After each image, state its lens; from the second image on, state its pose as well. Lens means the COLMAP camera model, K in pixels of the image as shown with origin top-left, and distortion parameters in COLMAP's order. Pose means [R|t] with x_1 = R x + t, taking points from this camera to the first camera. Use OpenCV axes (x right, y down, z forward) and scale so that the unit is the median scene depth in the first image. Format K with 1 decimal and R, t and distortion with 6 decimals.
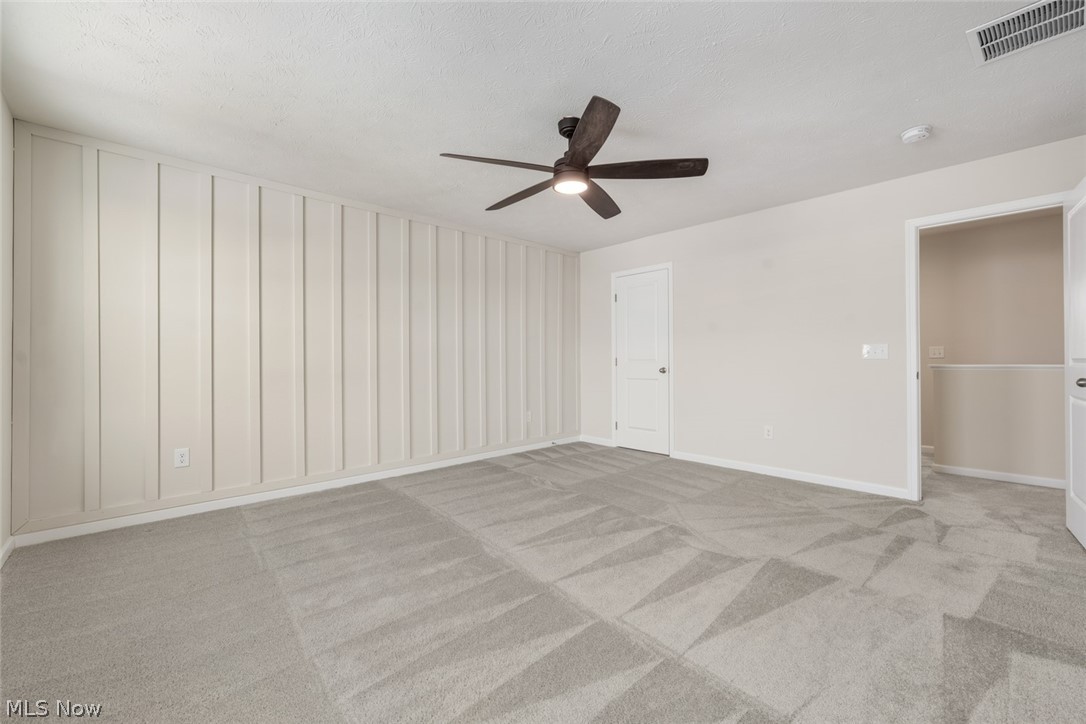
lens RADIAL K [[453.4, 0, 537.6], [0, 453.4, 355.8], [0, 0, 1]] dist [0.000754, -0.000525]
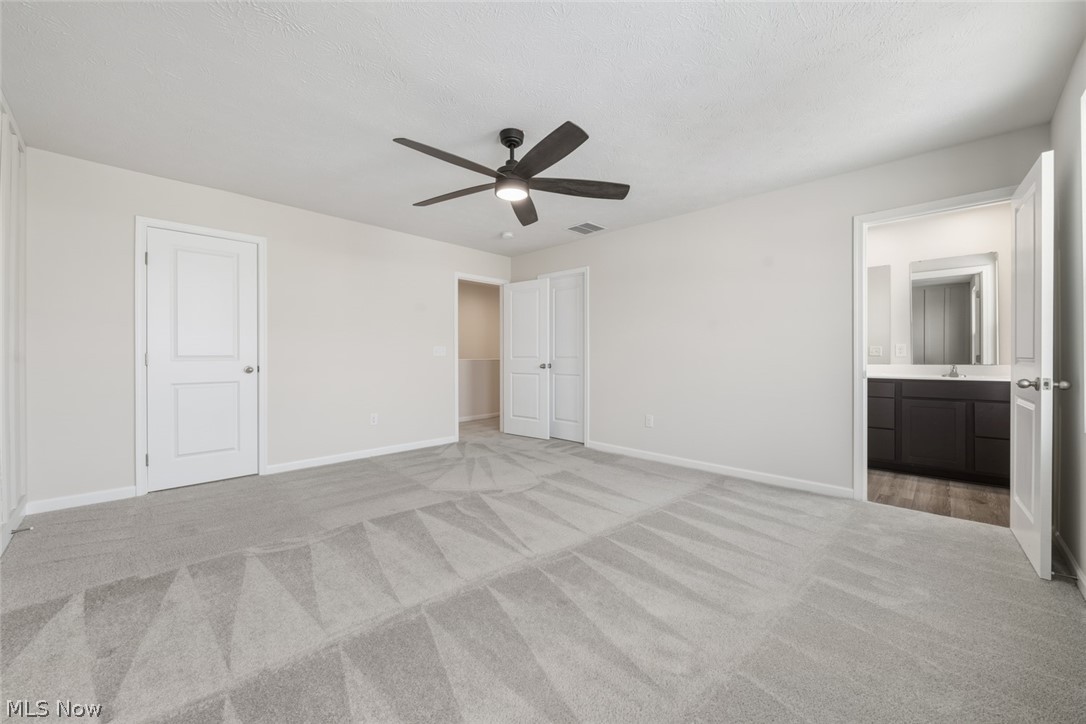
lens RADIAL K [[431.0, 0, 533.5], [0, 431.0, 358.3], [0, 0, 1]] dist [0.003444, -0.000110]
pose [[-0.062768, -0.004815, 0.998017, -0.885118], [-0.011584, 0.999925, 0.004095, 0.005503], [-0.997961, -0.011304, -0.062819, 0.952887]]
